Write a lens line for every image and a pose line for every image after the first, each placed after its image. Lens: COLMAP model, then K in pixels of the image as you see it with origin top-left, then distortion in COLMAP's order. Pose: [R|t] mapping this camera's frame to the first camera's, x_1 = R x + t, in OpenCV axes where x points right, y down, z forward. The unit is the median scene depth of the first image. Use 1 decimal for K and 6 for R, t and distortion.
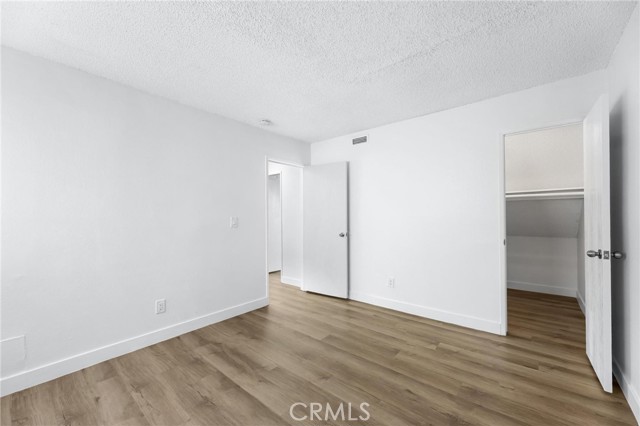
lens RADIAL K [[256.6, 0, 320.7], [0, 256.6, 214.7], [0, 0, 1]] dist [-0.002178, 0.000074]
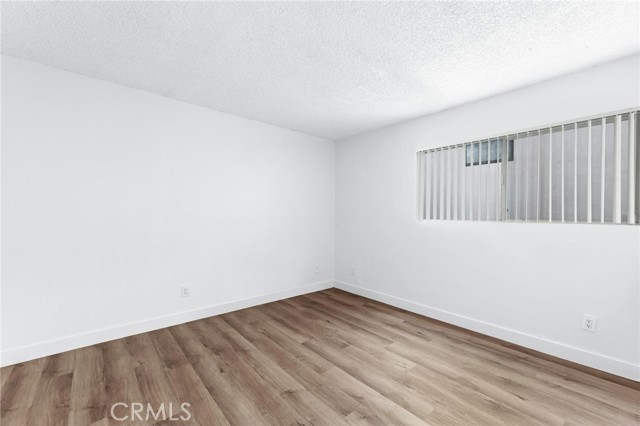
lens RADIAL K [[266.9, 0, 319.5], [0, 266.9, 213.3], [0, 0, 1]] dist [-0.008668, -0.000436]
pose [[-0.986782, -0.004896, 0.161978, -0.244684], [-0.005319, 0.999983, -0.002181, 0.008416], [-0.161965, -0.003014, -0.986792, 1.991583]]
